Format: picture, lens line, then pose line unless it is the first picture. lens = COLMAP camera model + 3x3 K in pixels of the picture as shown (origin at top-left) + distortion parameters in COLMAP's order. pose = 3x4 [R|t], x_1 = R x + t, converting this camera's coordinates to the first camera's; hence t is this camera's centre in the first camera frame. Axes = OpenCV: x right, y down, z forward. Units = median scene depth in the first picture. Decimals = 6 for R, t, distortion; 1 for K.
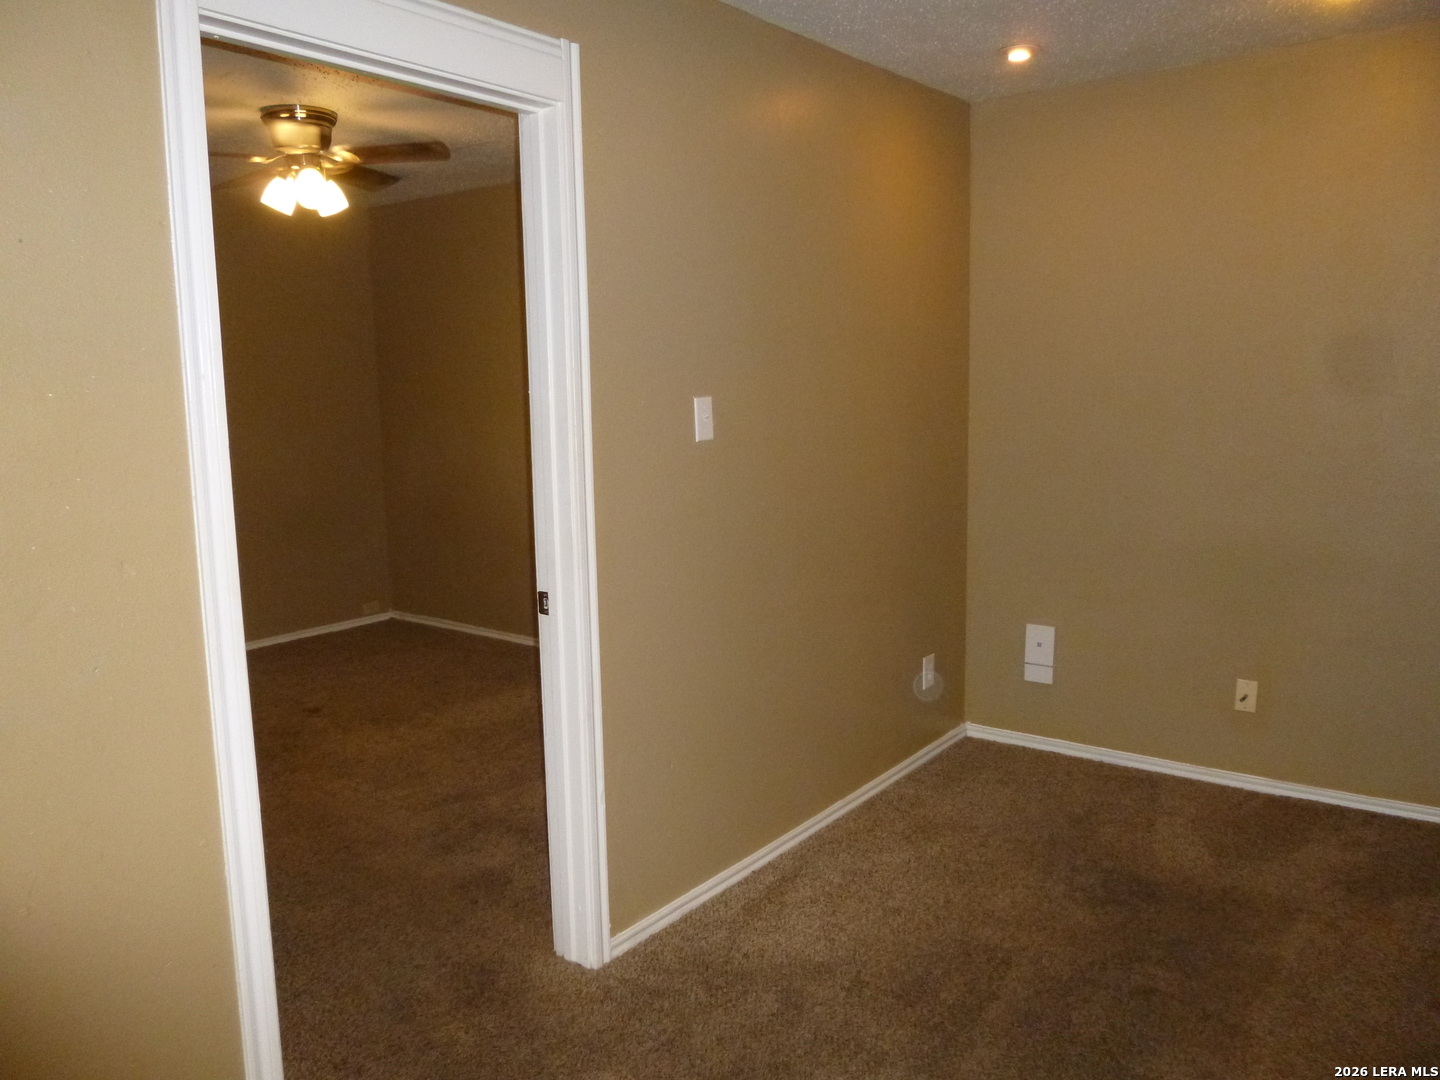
lens RADIAL K [[1071.9, 0, 726.4], [0, 1071.9, 542.3], [0, 0, 1]] dist [-0.080048, 0.064104]
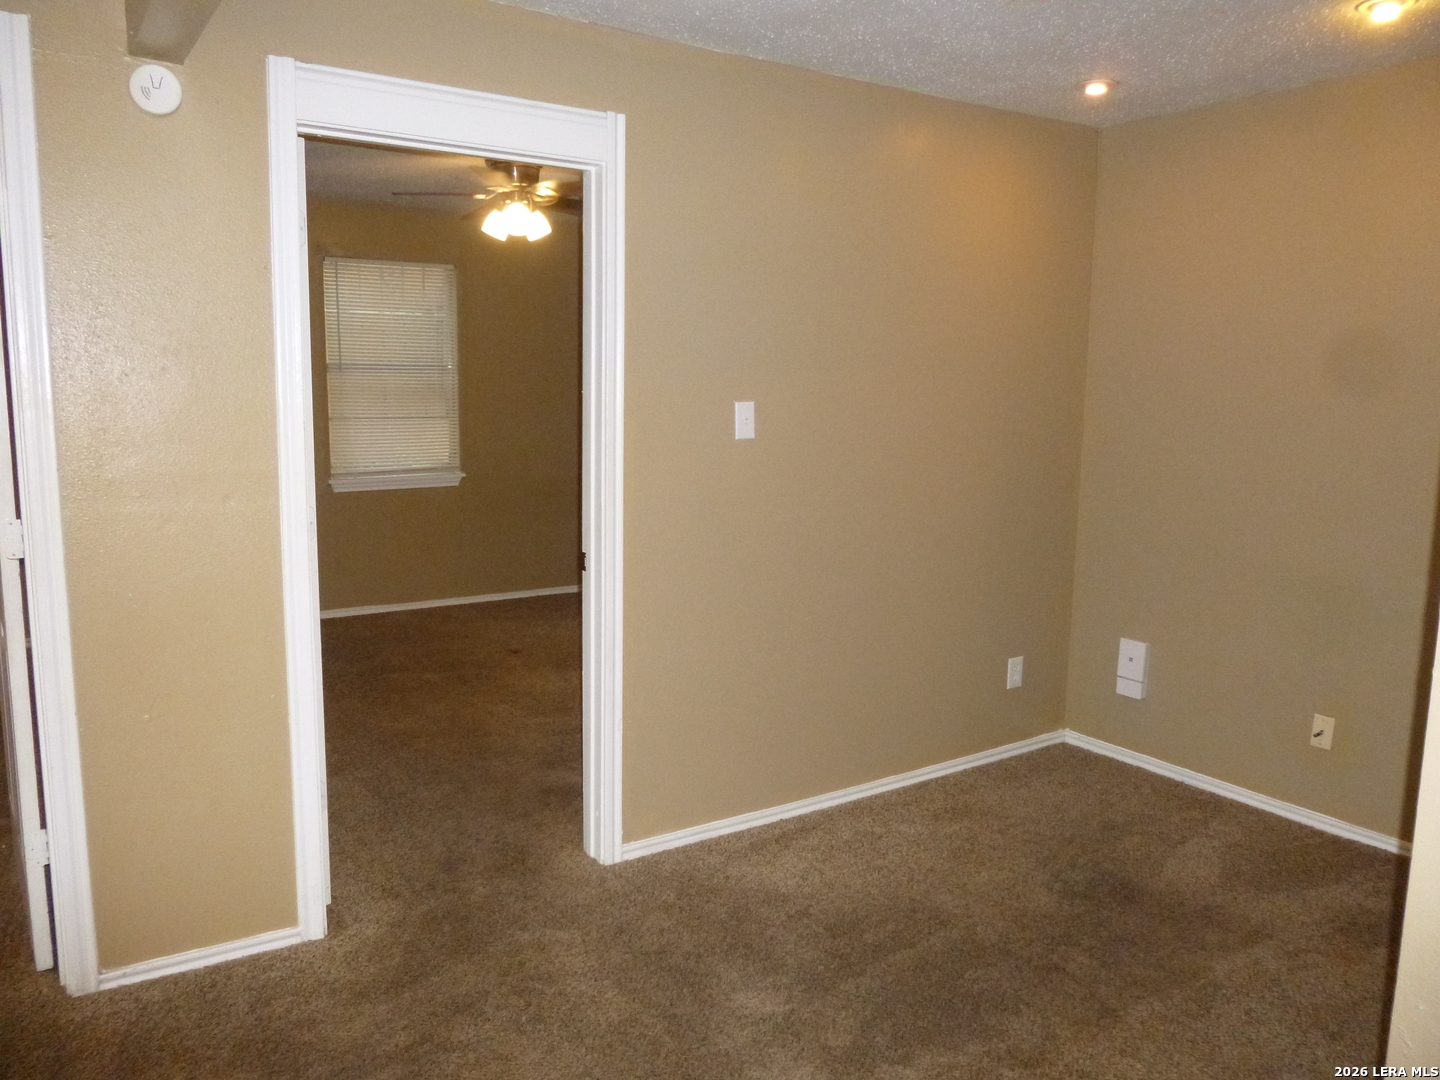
lens RADIAL K [[1071.9, 0, 726.4], [0, 1071.9, 542.3], [0, 0, 1]] dist [-0.080048, 0.064104]
pose [[0.946130, 0.079549, -0.313863, 0.268983], [-0.079991, 0.996729, 0.011491, 0.004657], [0.313751, 0.014234, 0.949399, -0.093861]]
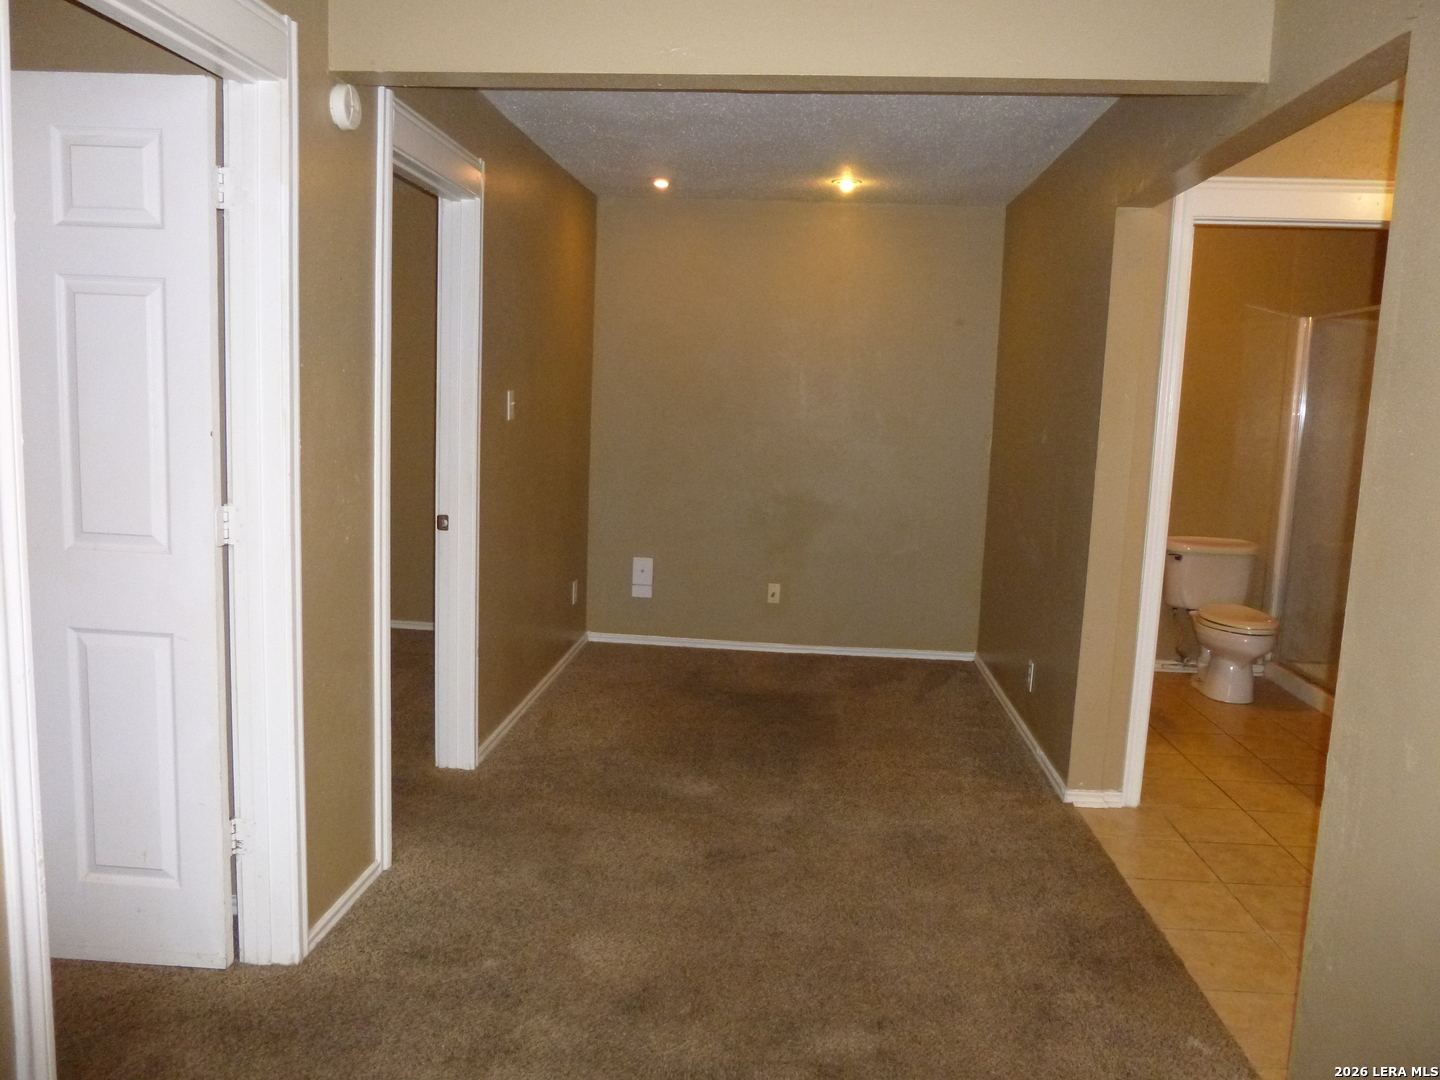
lens RADIAL K [[1071.9, 0, 726.4], [0, 1071.9, 542.3], [0, 0, 1]] dist [-0.080048, 0.064104]
pose [[0.835063, -0.019298, 0.549816, -0.475783], [0.023116, 0.999733, -0.000018, 0.067377], [-0.549669, 0.012724, 0.835286, -0.335132]]
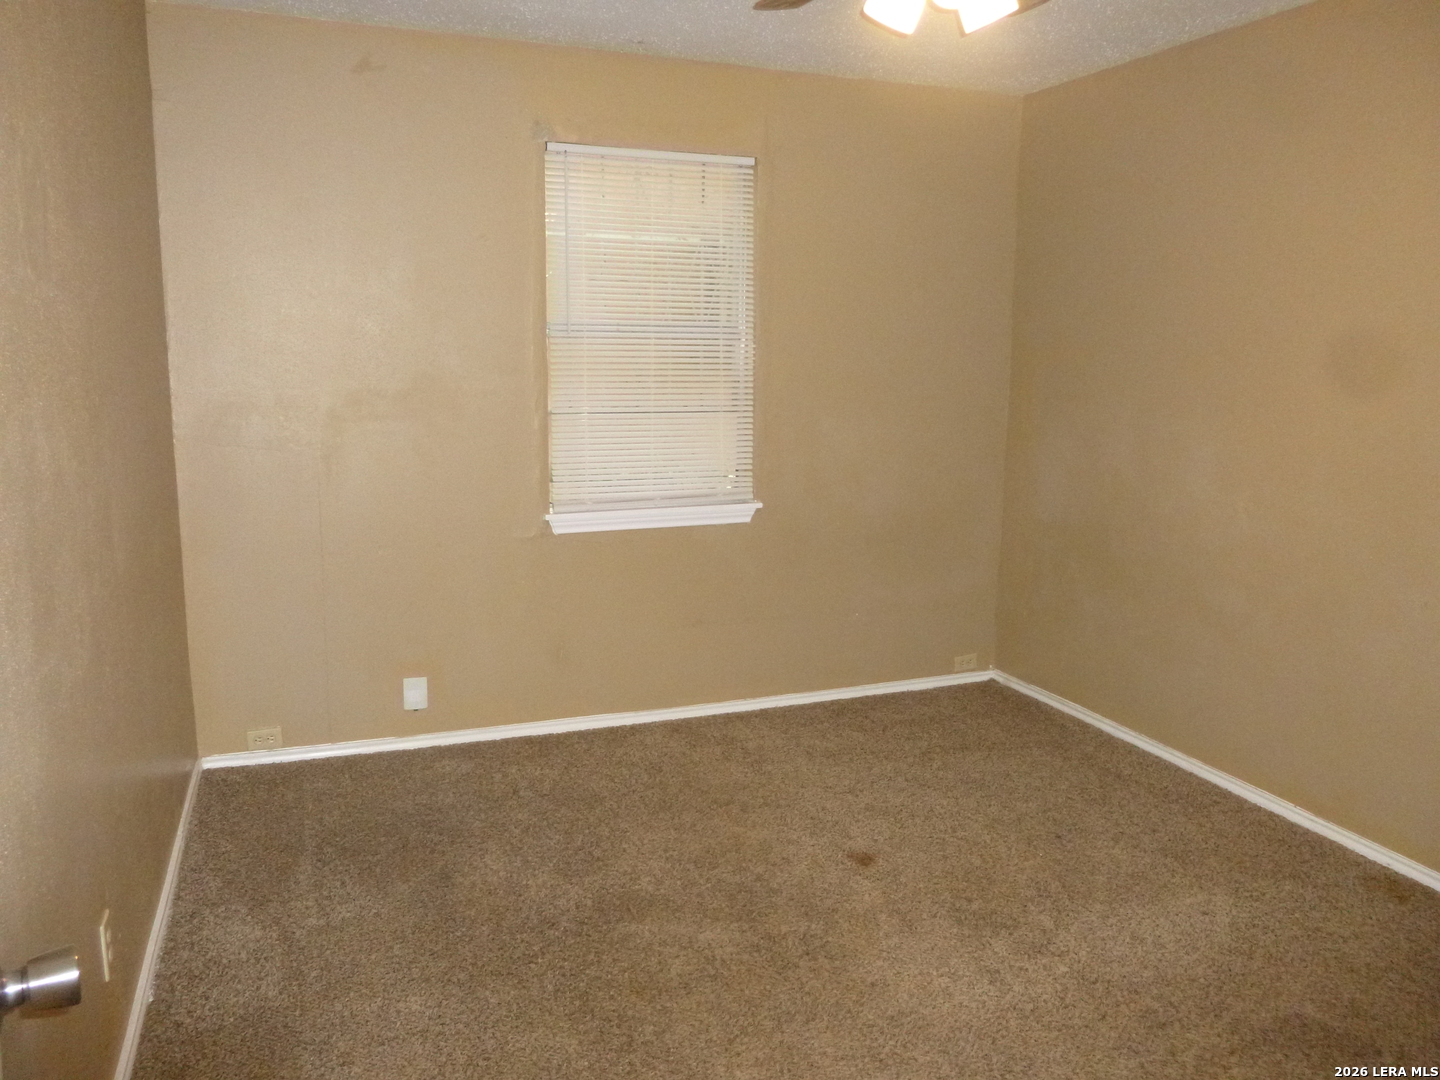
lens RADIAL K [[1071.9, 0, 726.4], [0, 1071.9, 542.3], [0, 0, 1]] dist [-0.080048, 0.064104]
pose [[0.852676, 0.113013, -0.510070, -0.203544], [-0.098680, 0.993588, 0.055180, -0.077557], [0.513035, 0.003283, 0.858361, 0.534028]]
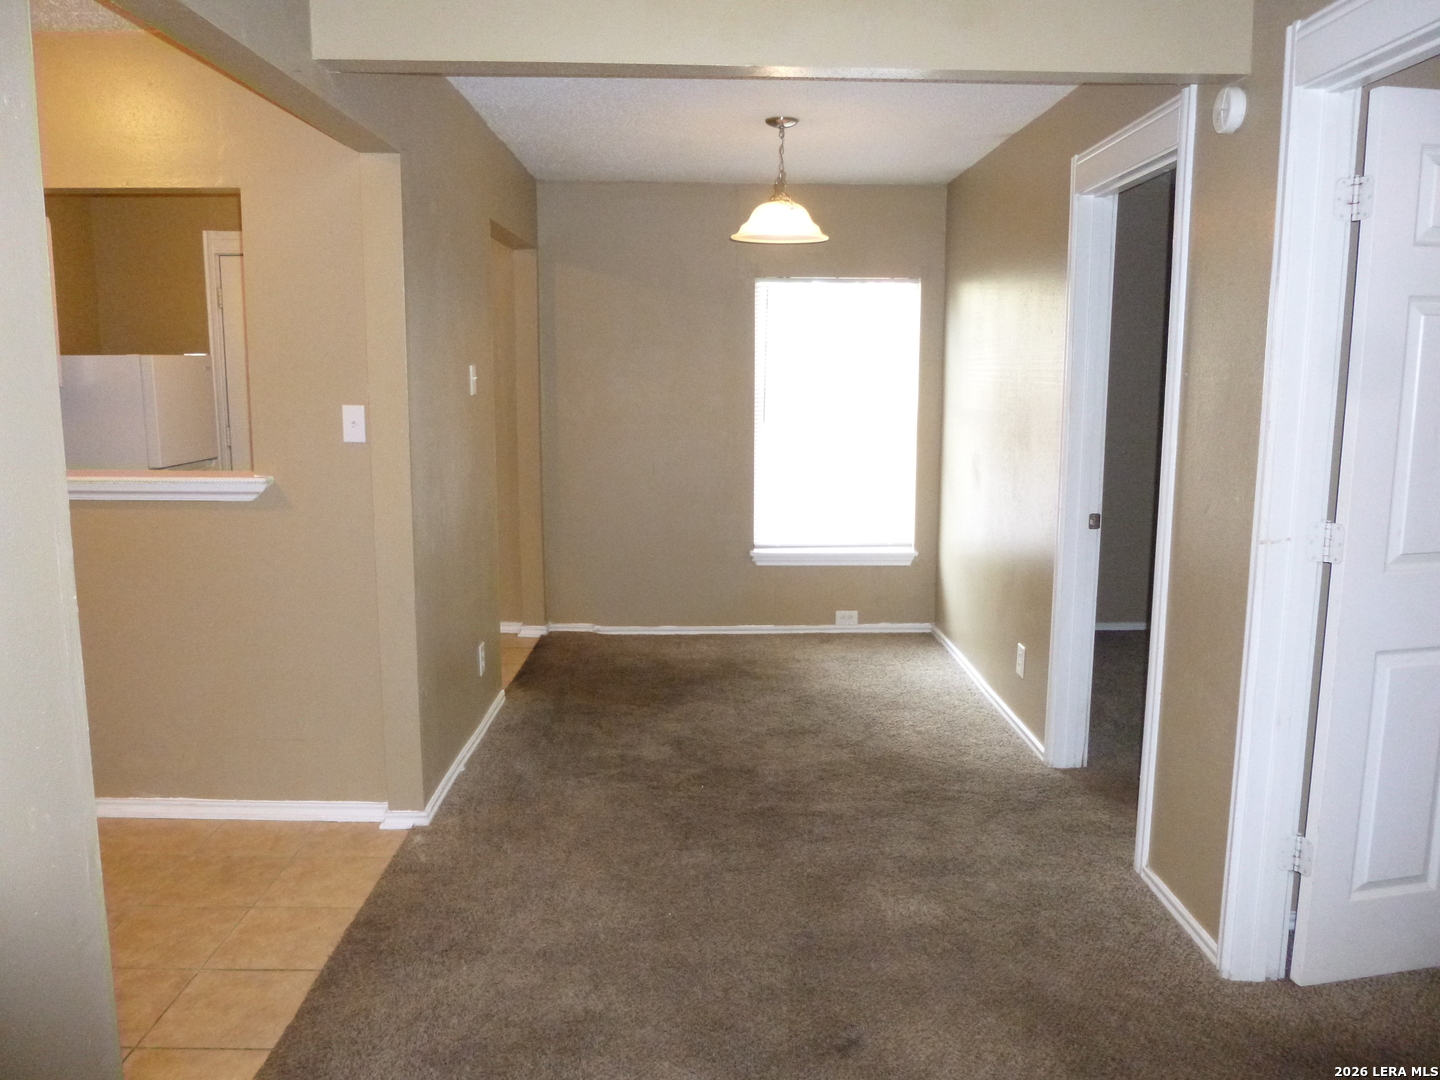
lens RADIAL K [[1061.4, 0, 720.0], [0, 1061.4, 540.0], [0, 0, 1]] dist [-0.046945, 0.056904]
pose [[-0.784022, 0.108088, -0.611250, 0.443947], [-0.079896, 0.958960, 0.272053, -0.127008], [0.615570, 0.262132, -0.743210, 0.794645]]
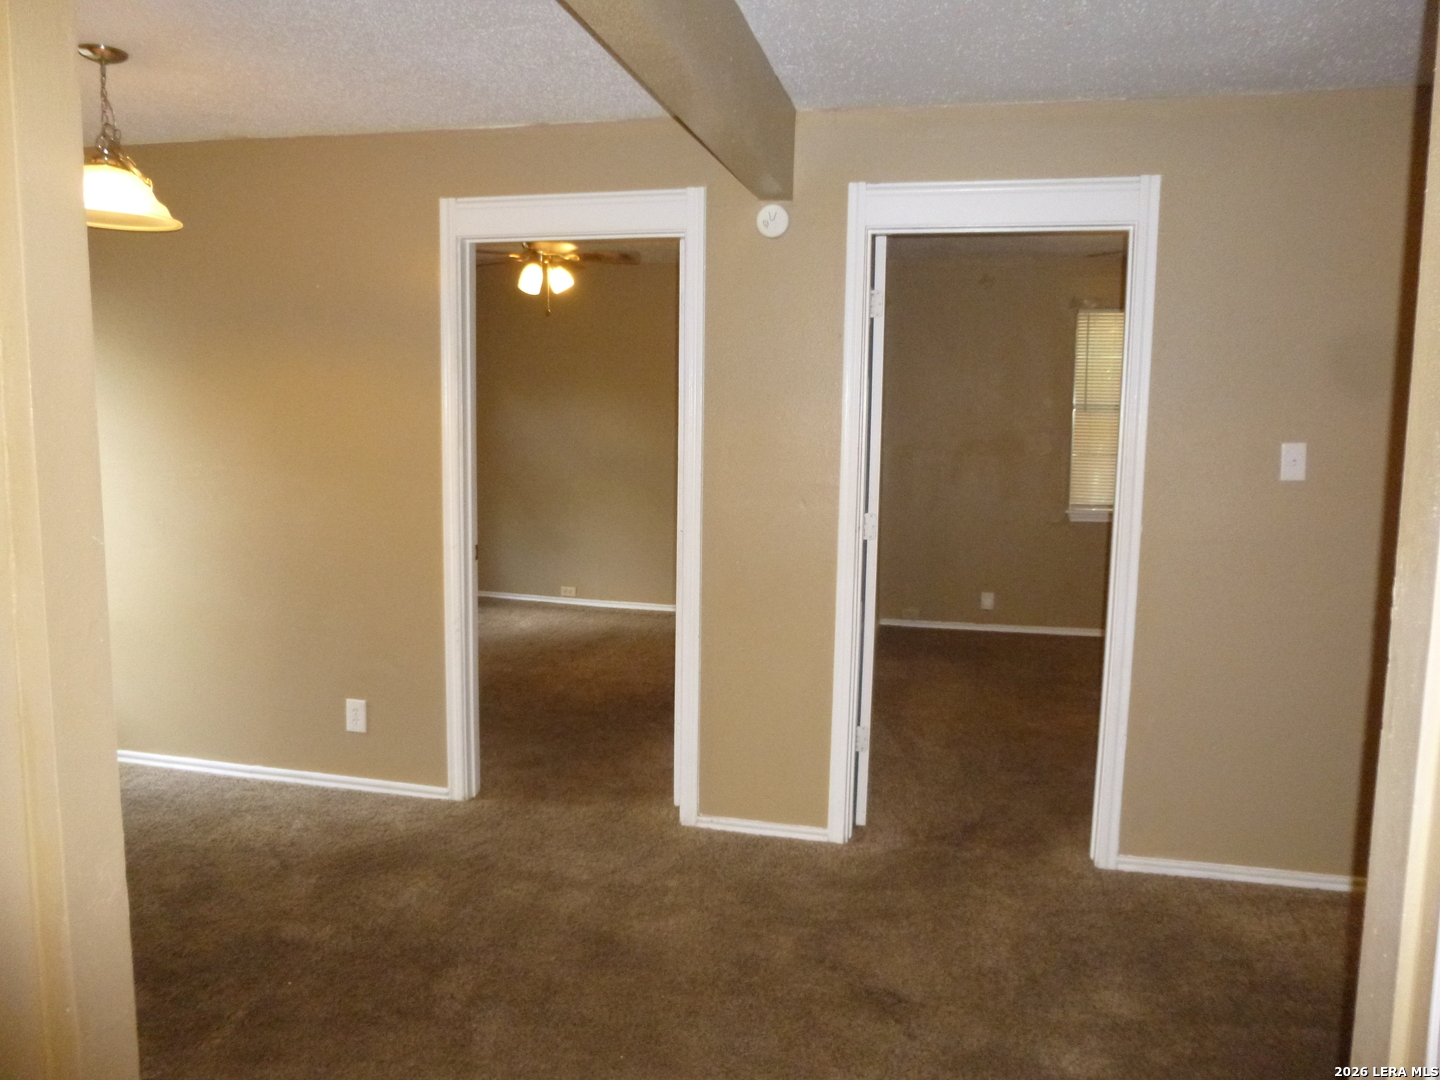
lens RADIAL K [[1071.9, 0, 726.4], [0, 1071.9, 542.3], [0, 0, 1]] dist [-0.080048, 0.064104]
pose [[0.412132, 0.133640, -0.901270, 0.602189], [-0.154594, 0.985098, 0.075377, -0.017102], [0.897913, 0.108266, 0.426650, -0.014248]]
